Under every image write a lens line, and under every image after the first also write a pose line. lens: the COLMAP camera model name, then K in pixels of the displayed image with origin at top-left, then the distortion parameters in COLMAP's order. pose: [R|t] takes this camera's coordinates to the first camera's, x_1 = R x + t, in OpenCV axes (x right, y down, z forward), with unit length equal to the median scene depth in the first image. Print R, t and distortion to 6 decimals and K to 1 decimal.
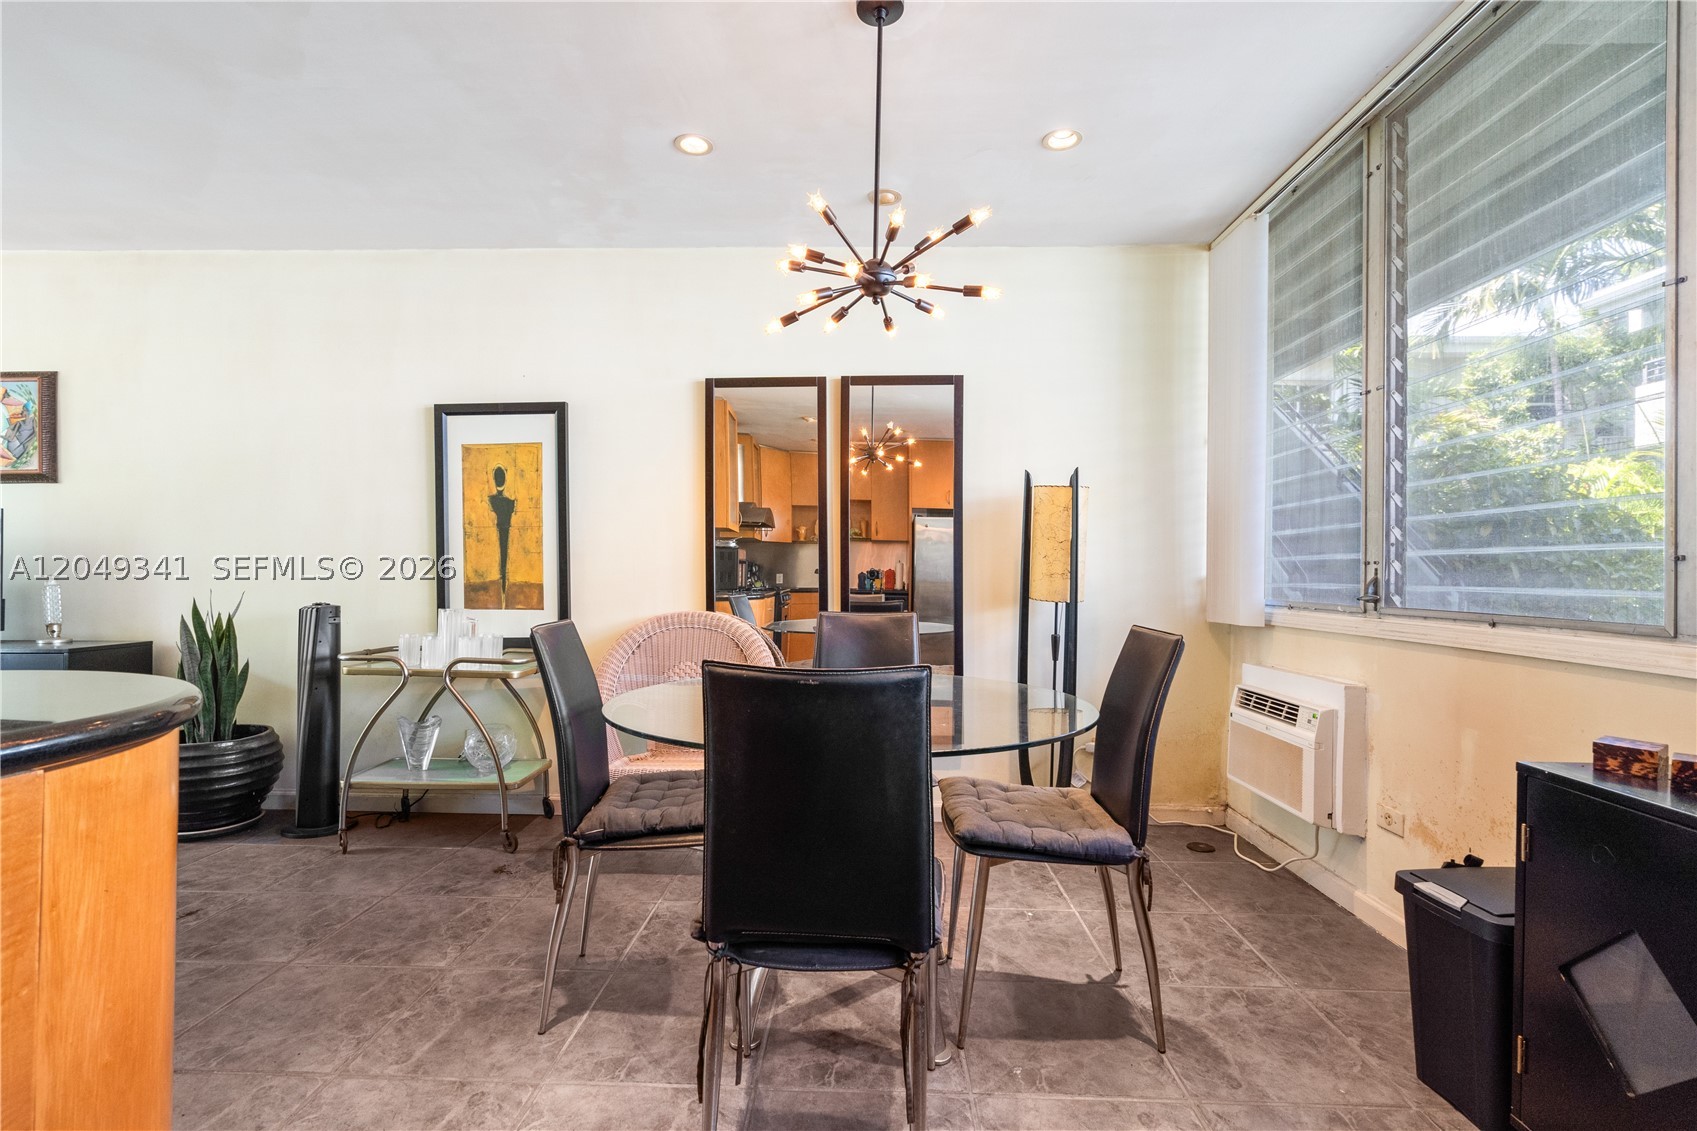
lens RADIAL K [[780.3, 0, 838.5], [0, 780.3, 571.9], [0, 0, 1]] dist [-0.007157, 0.001888]
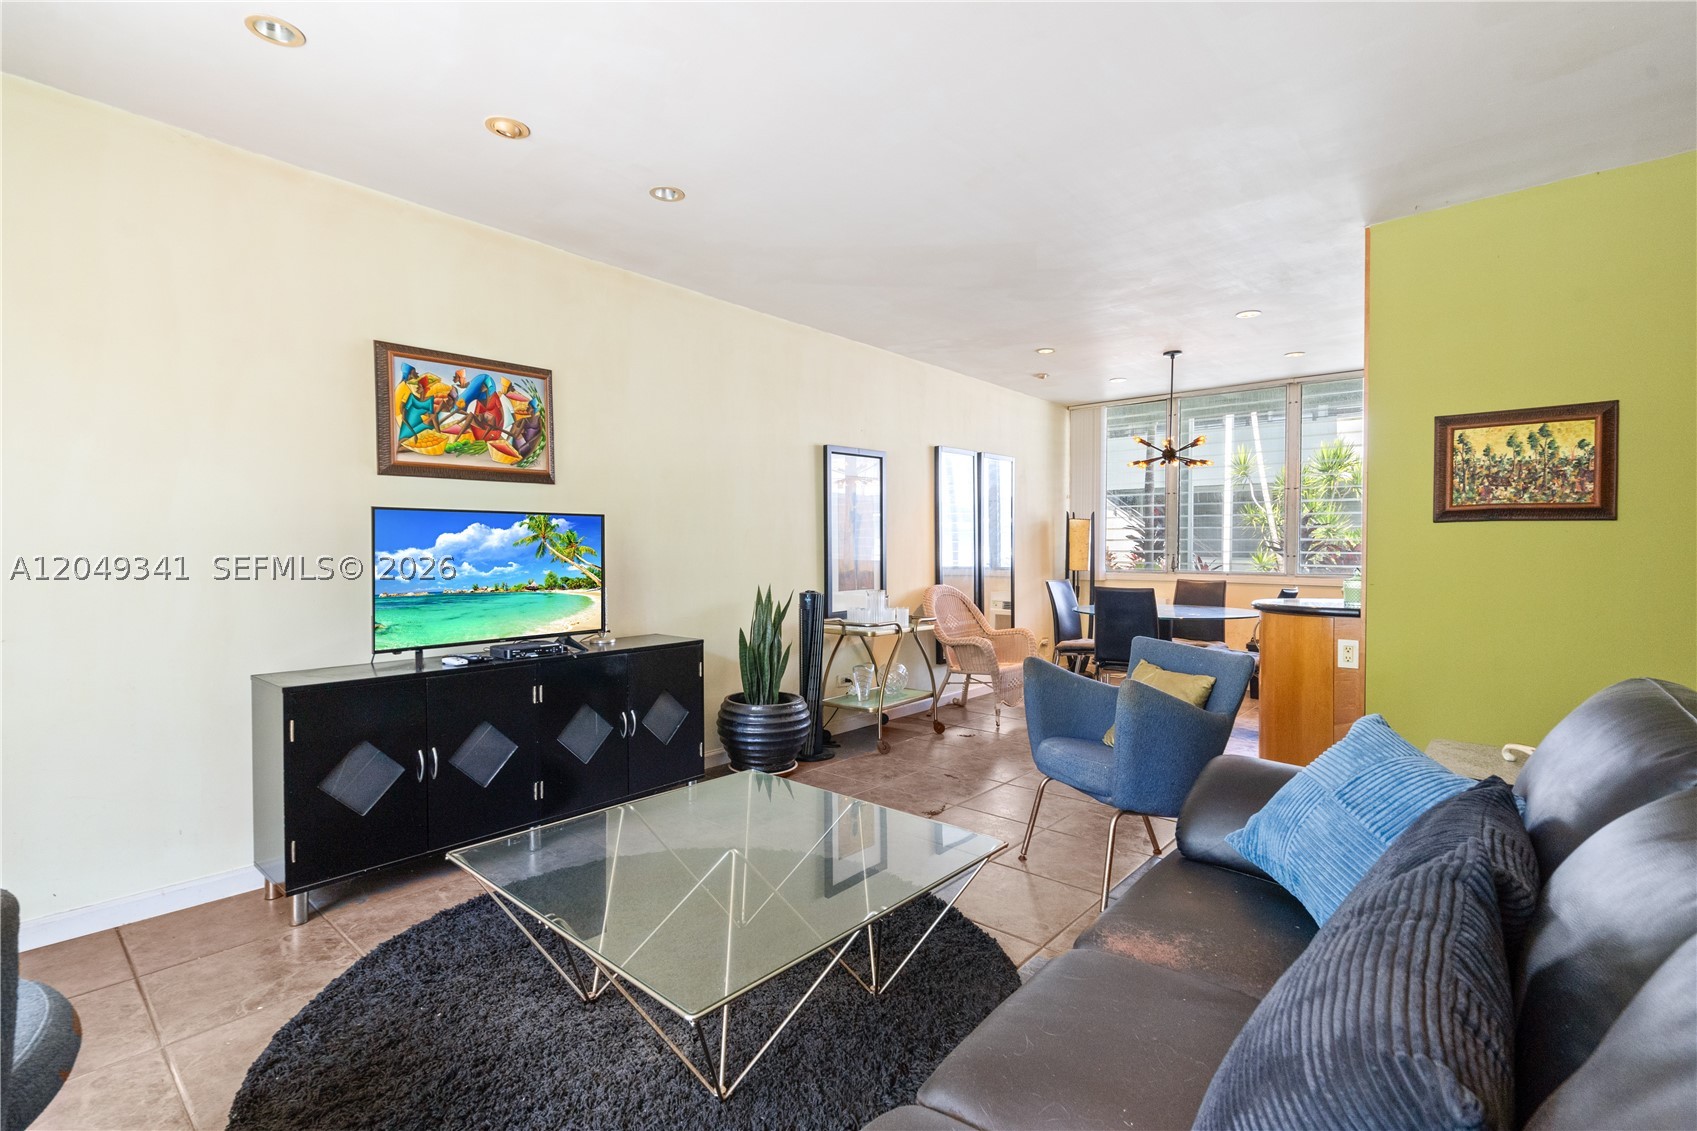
lens RADIAL K [[780.3, 0, 833.0], [0, 780.3, 554.1], [0, 0, 1]] dist [-0.007157, 0.001888]
pose [[0.642237, -0.015446, 0.766350, -1.763923], [0.003708, 0.999848, 0.017045, -0.047775], [-0.766497, -0.008105, 0.642197, 0.105849]]
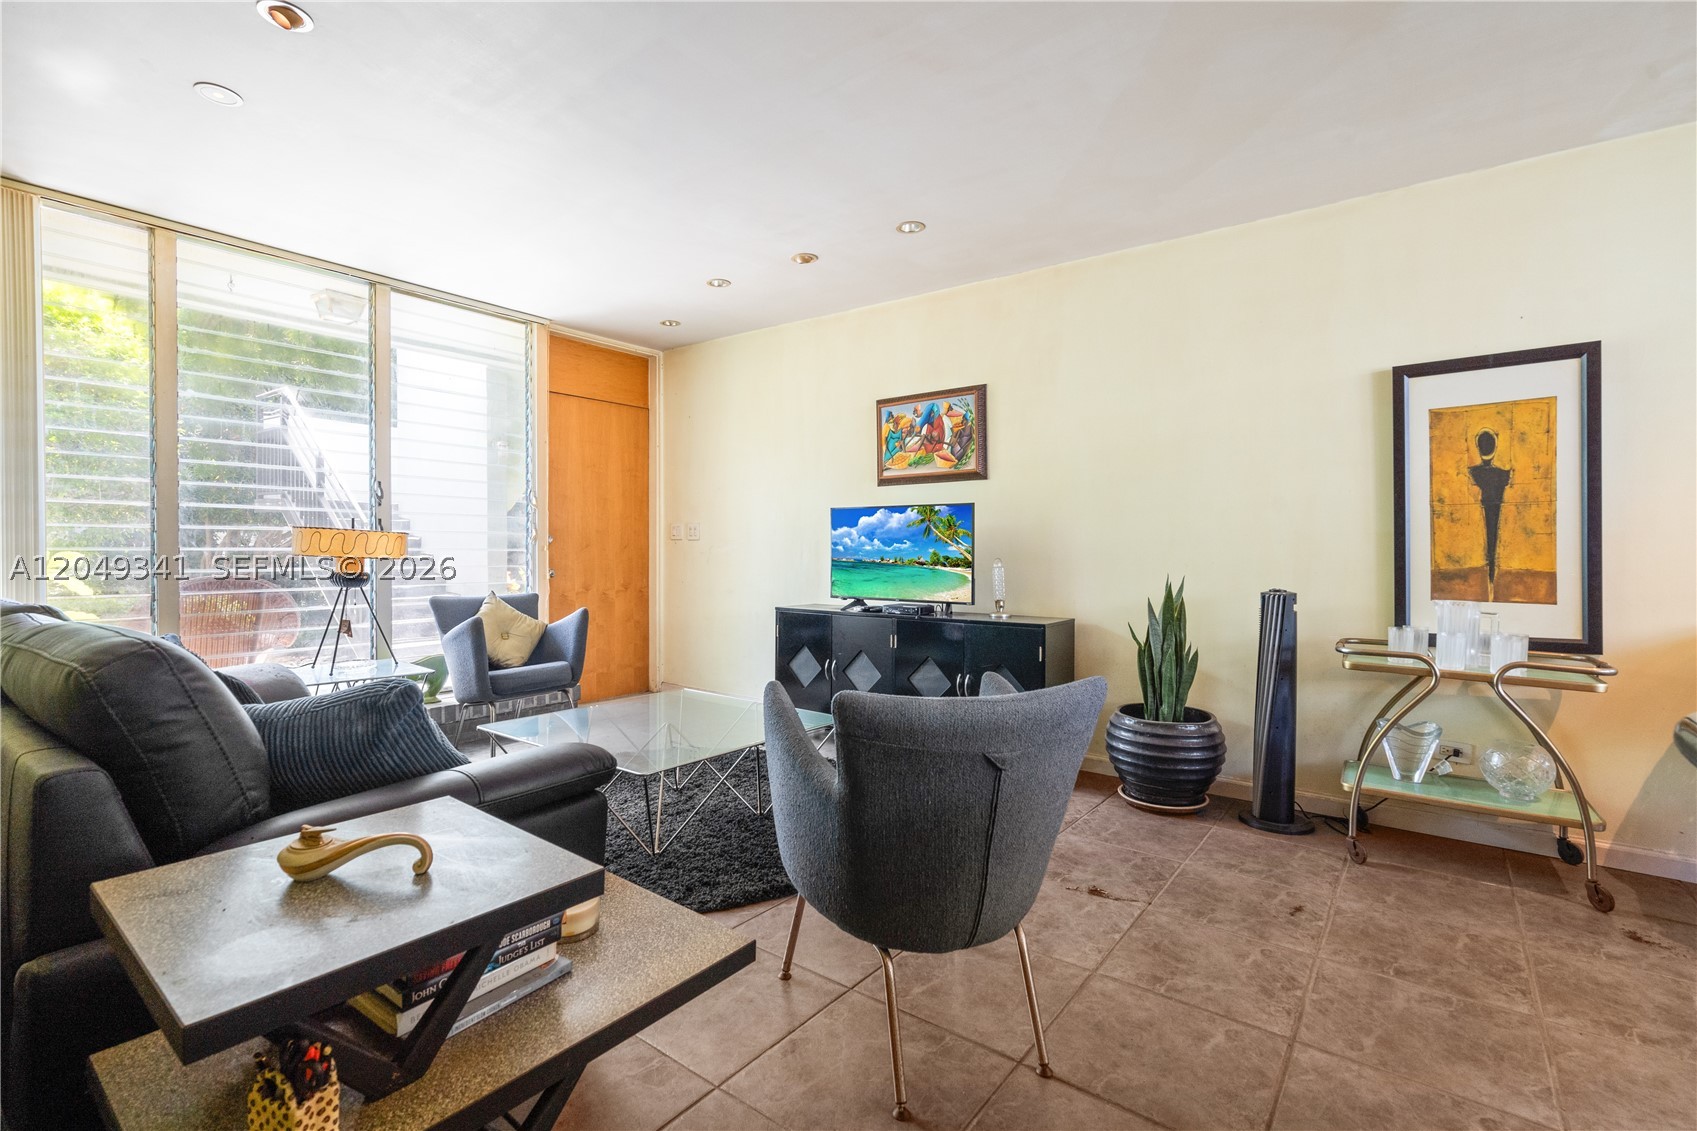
lens RADIAL K [[780.3, 0, 845.8], [0, 780.3, 563.2], [0, 0, 1]] dist [-0.007157, 0.001888]
pose [[0.809506, 0.008151, -0.587055, -0.558408], [0.003676, 0.999814, 0.018952, -0.013259], [0.587100, -0.017500, 0.809325, -0.090007]]
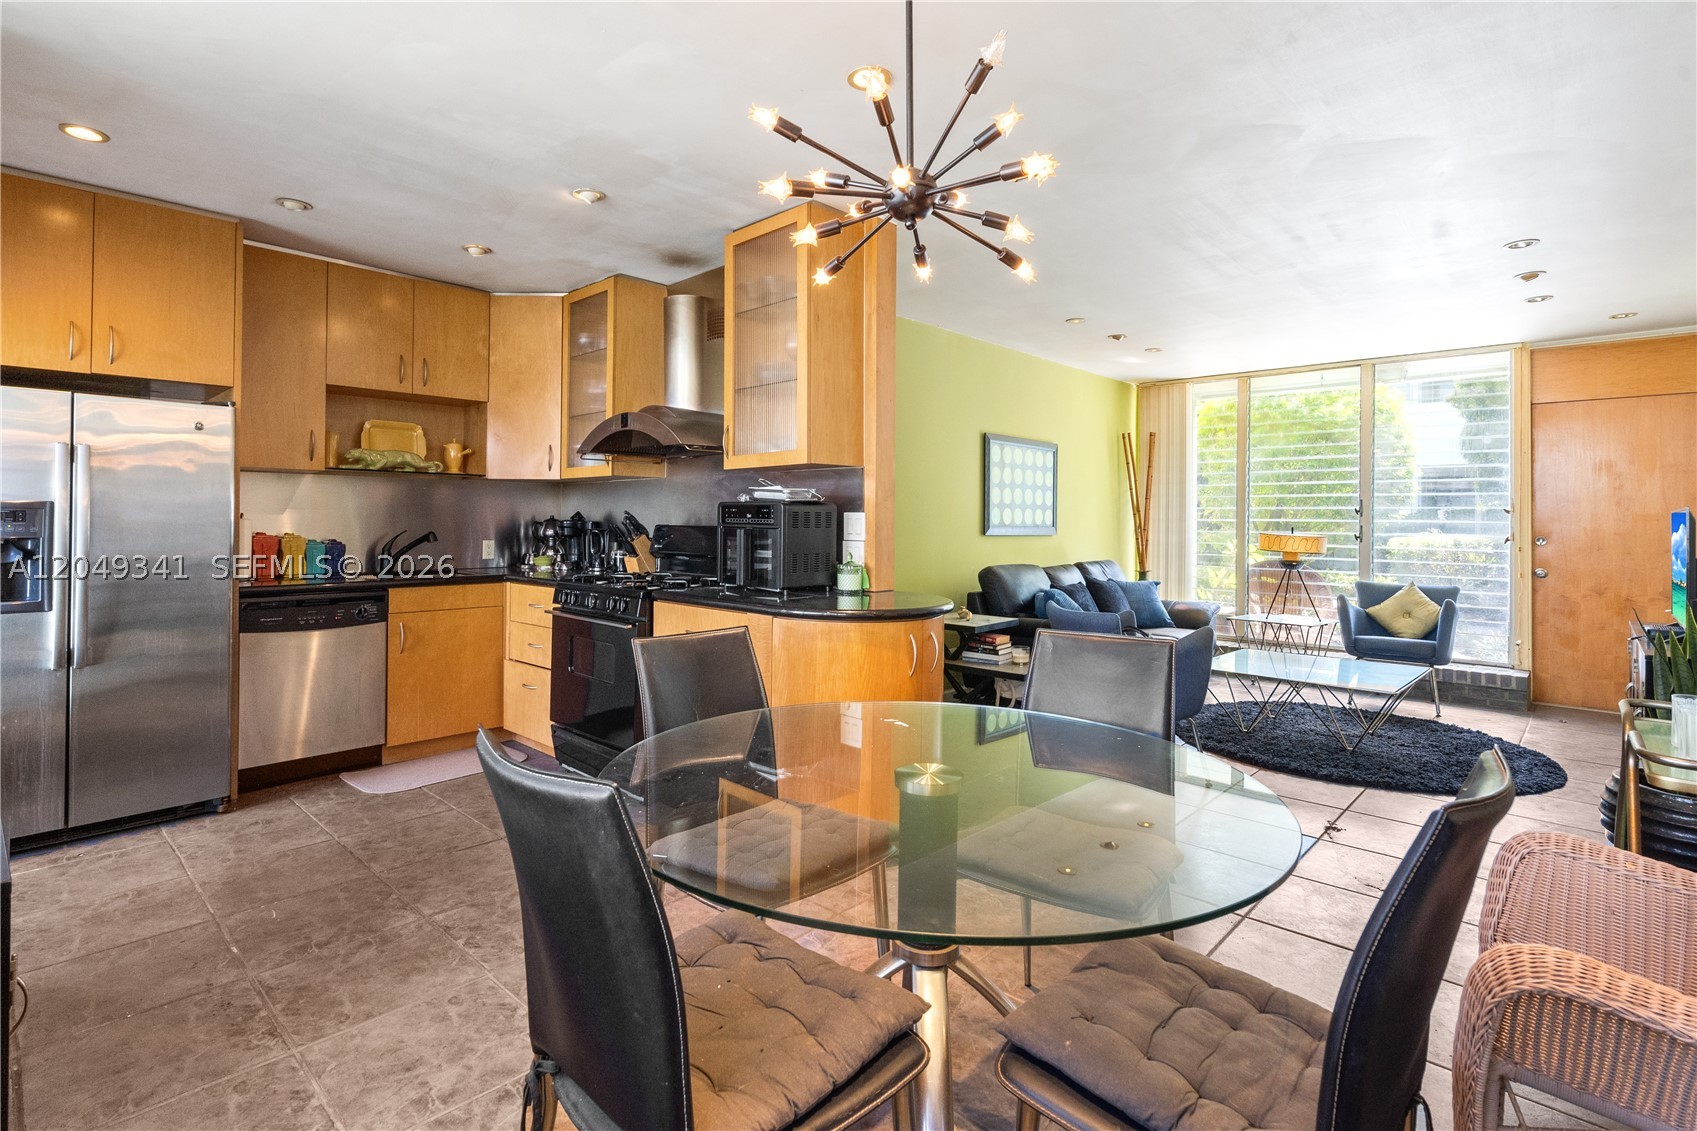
lens RADIAL K [[780.3, 0, 817.4], [0, 780.3, 515.8], [0, 0, 1]] dist [-0.007157, 0.001888]
pose [[-0.667780, -0.021122, -0.744059, 0.370784], [-0.014290, 0.999777, -0.015556, -0.039621], [0.744222, 0.000245, -0.667932, 0.832473]]
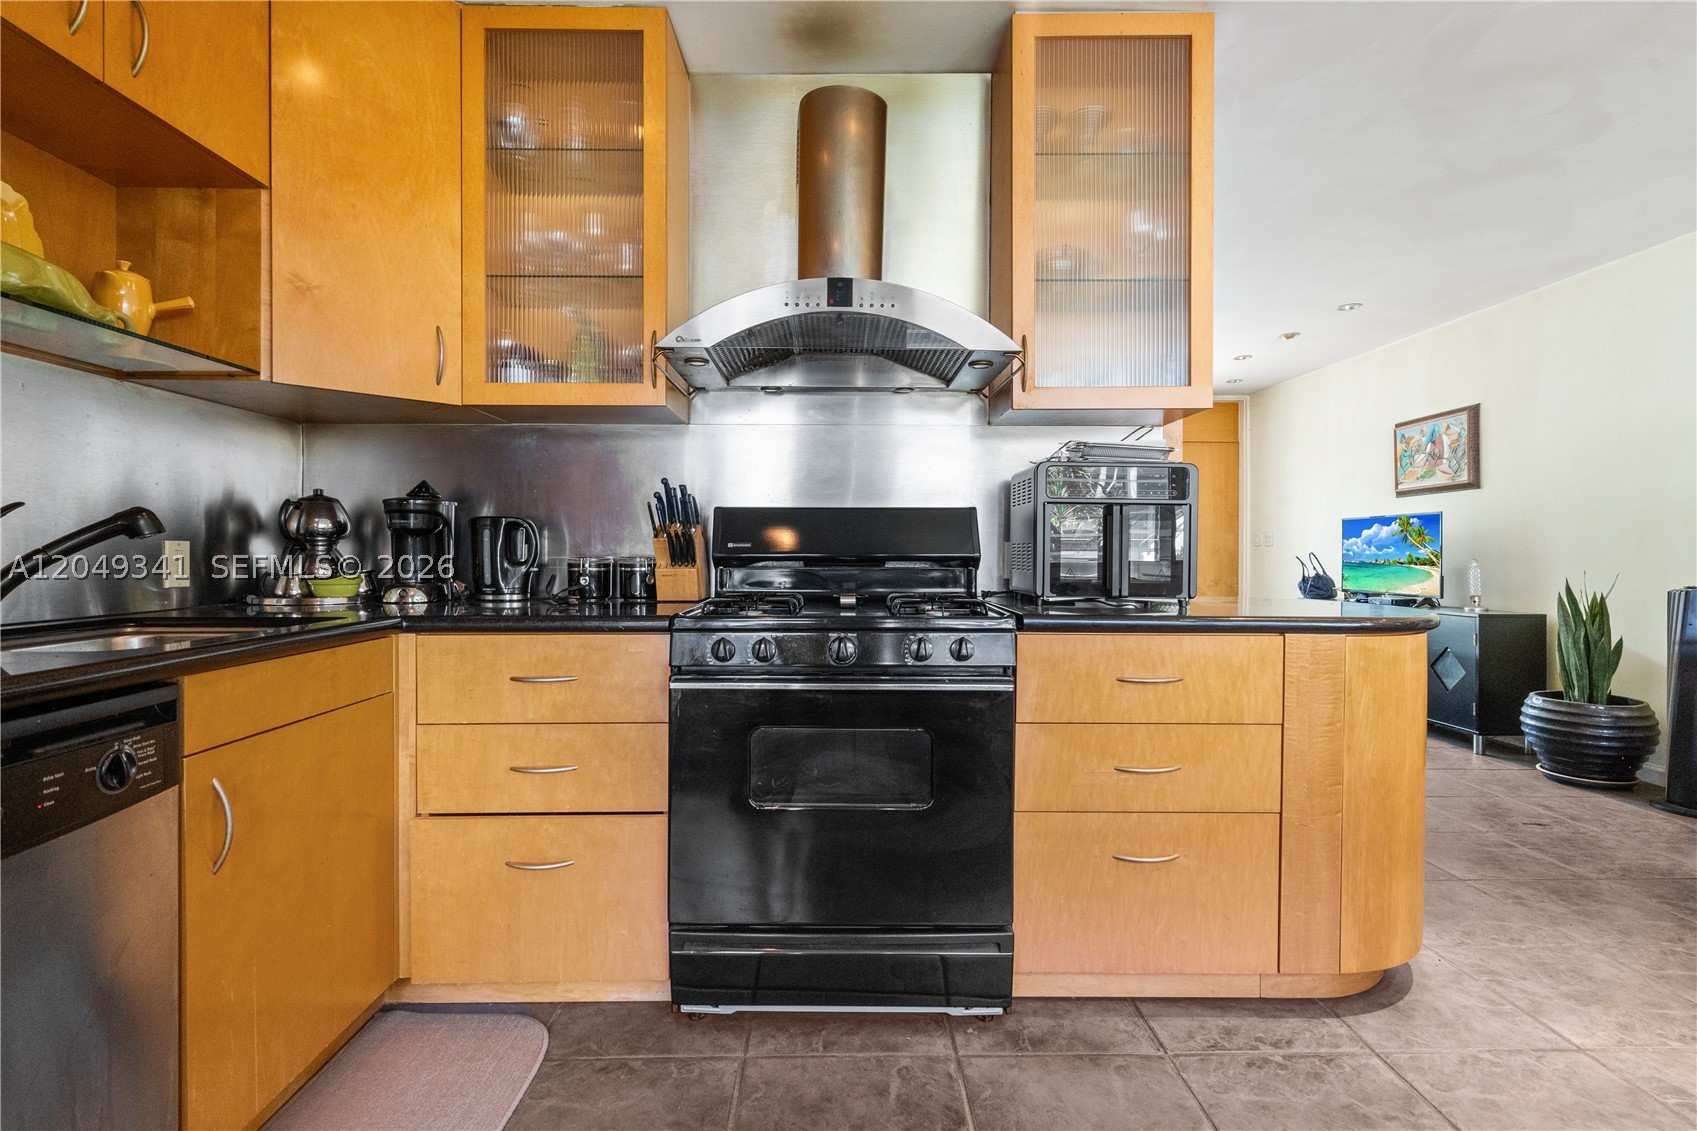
lens RADIAL K [[780.3, 0, 837.5], [0, 780.3, 557.2], [0, 0, 1]] dist [-0.007157, 0.001888]
pose [[0.036701, -0.001569, -0.999325, 0.297008], [-0.002217, 0.999996, -0.001652, 0.005782], [0.999324, 0.002276, 0.036697, -0.146612]]
